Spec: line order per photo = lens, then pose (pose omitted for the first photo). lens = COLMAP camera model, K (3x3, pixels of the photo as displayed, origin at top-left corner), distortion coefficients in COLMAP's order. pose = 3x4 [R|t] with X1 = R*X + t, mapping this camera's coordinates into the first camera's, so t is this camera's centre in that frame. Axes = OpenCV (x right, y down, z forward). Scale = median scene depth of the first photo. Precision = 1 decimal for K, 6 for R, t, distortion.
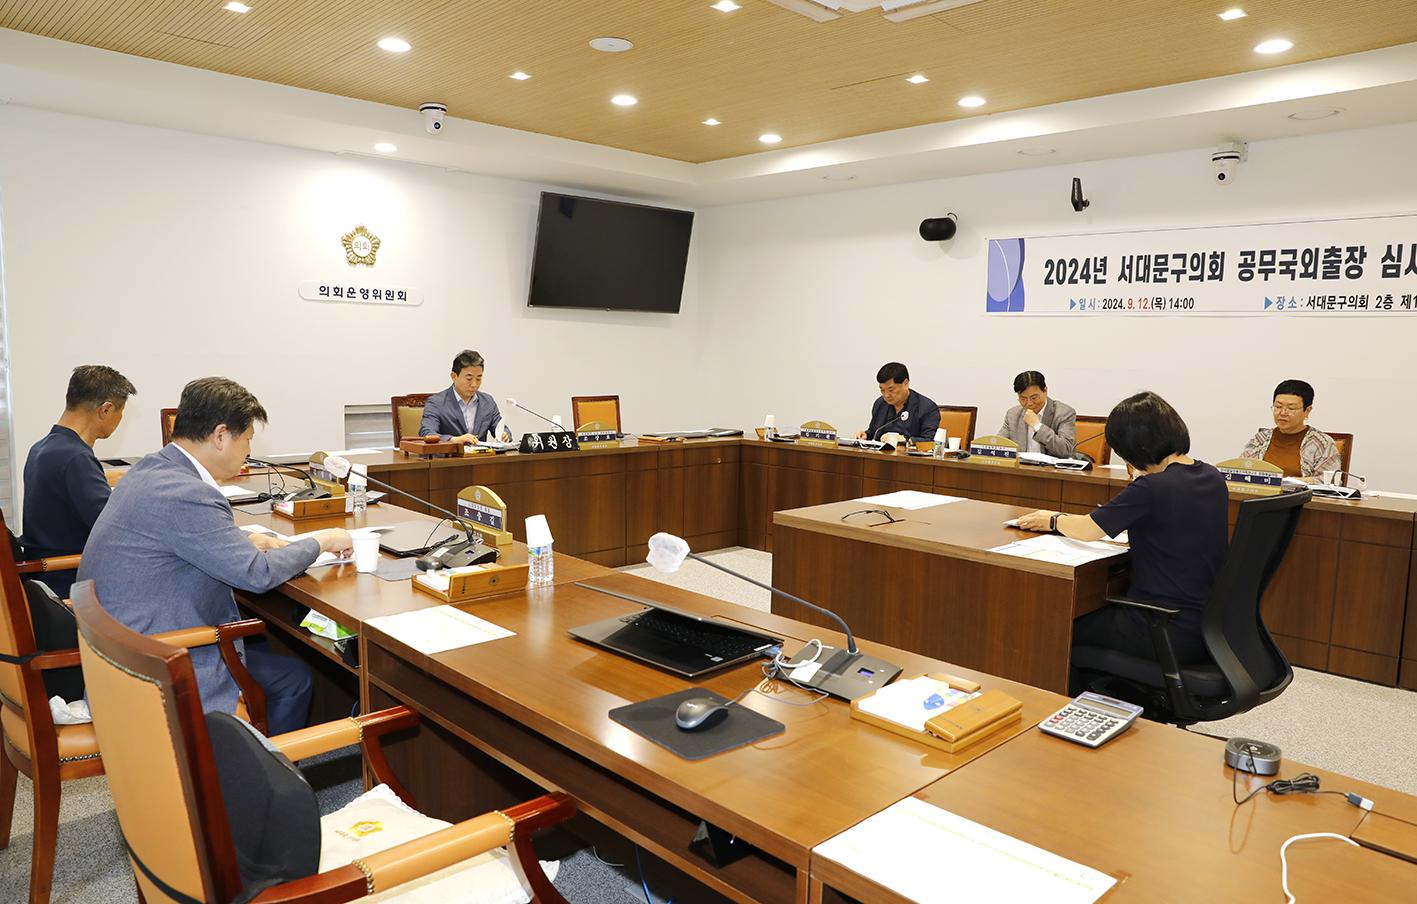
lens RADIAL K [[1015.9, 0, 701.8], [0, 1015.9, 448.3], [0, 0, 1]] dist [-0.073717, 0.034525]
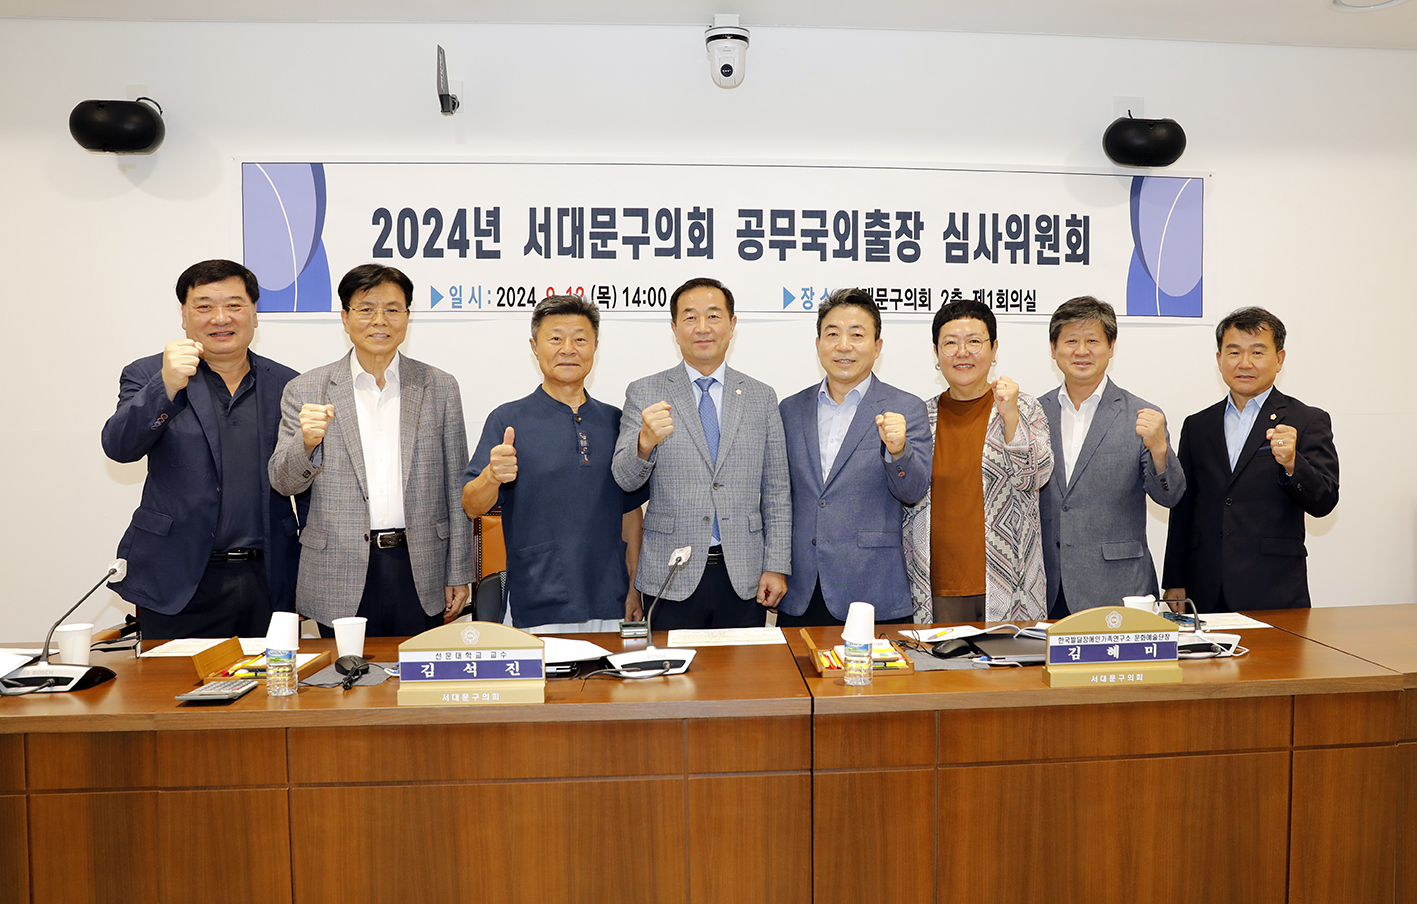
lens RADIAL K [[1015.9, 0, 717.1], [0, 1015.9, 459.2], [0, 0, 1]] dist [-0.073717, 0.034525]
pose [[0.640792, -0.034131, 0.766955, 0.075015], [0.102223, 0.993909, -0.041177, -0.029738], [-0.760878, 0.104787, 0.640378, 0.637313]]
